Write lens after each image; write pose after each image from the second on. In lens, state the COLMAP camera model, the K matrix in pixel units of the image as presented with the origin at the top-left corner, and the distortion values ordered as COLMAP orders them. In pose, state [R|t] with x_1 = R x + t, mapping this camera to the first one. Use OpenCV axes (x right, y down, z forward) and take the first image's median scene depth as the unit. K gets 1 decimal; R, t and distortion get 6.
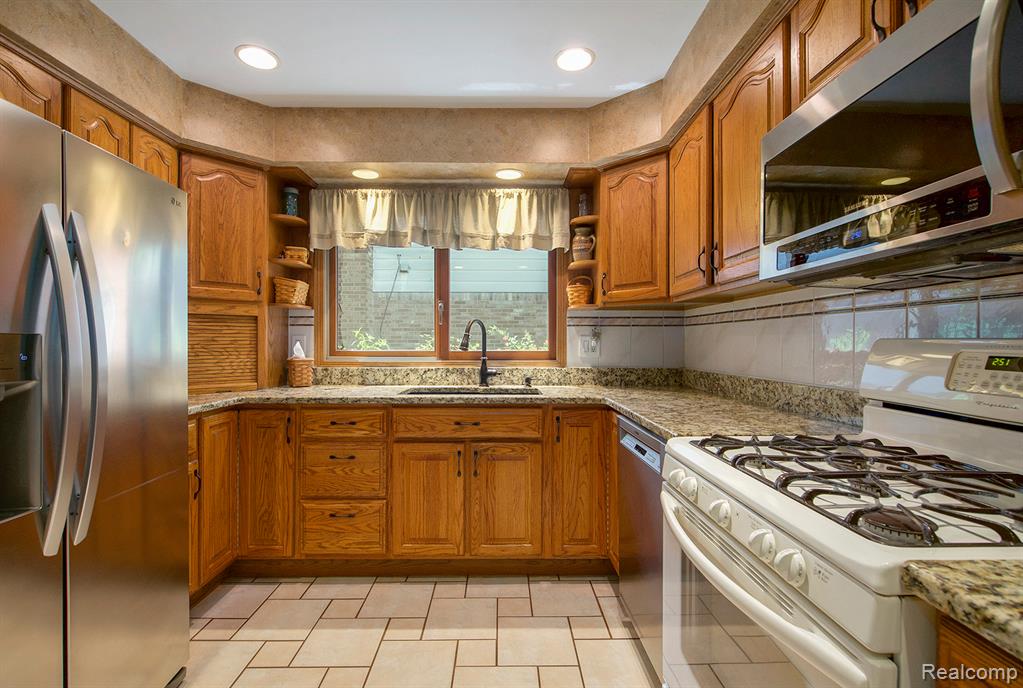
lens RADIAL K [[472.8, 0, 506.5], [0, 472.8, 343.6], [0, 0, 1]] dist [-0.010330, 0.003576]
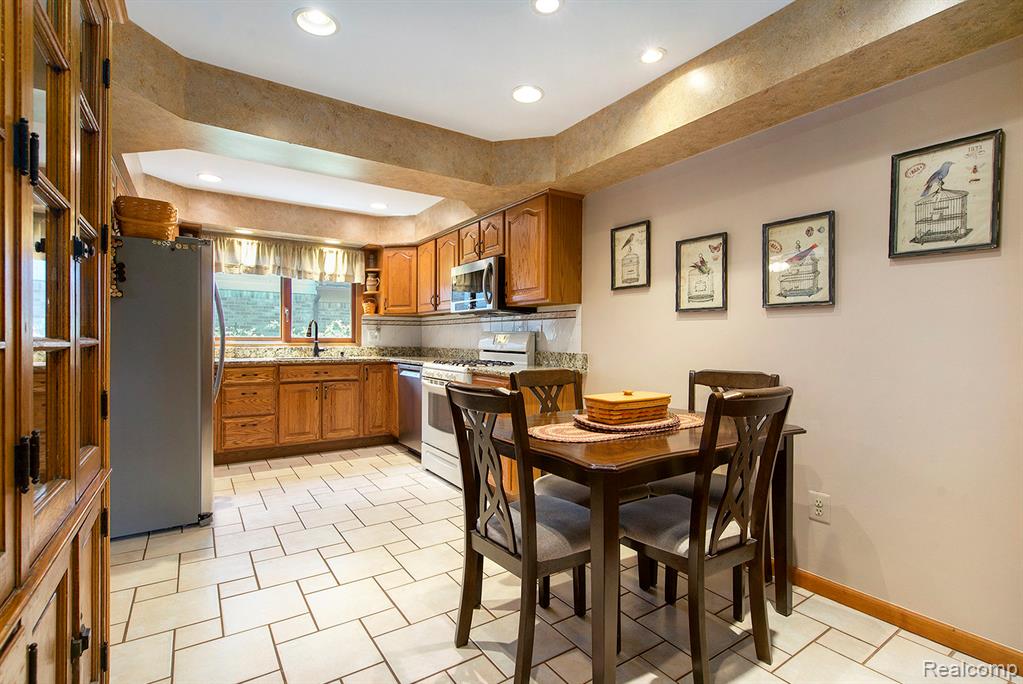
lens RADIAL K [[472.8, 0, 522.6], [0, 472.8, 339.8], [0, 0, 1]] dist [-0.010330, 0.003576]
pose [[0.823000, 0.002590, 0.568036, -0.424872], [-0.002303, 0.999997, -0.001224, 0.025314], [-0.568037, -0.000301, 0.823003, -0.923770]]
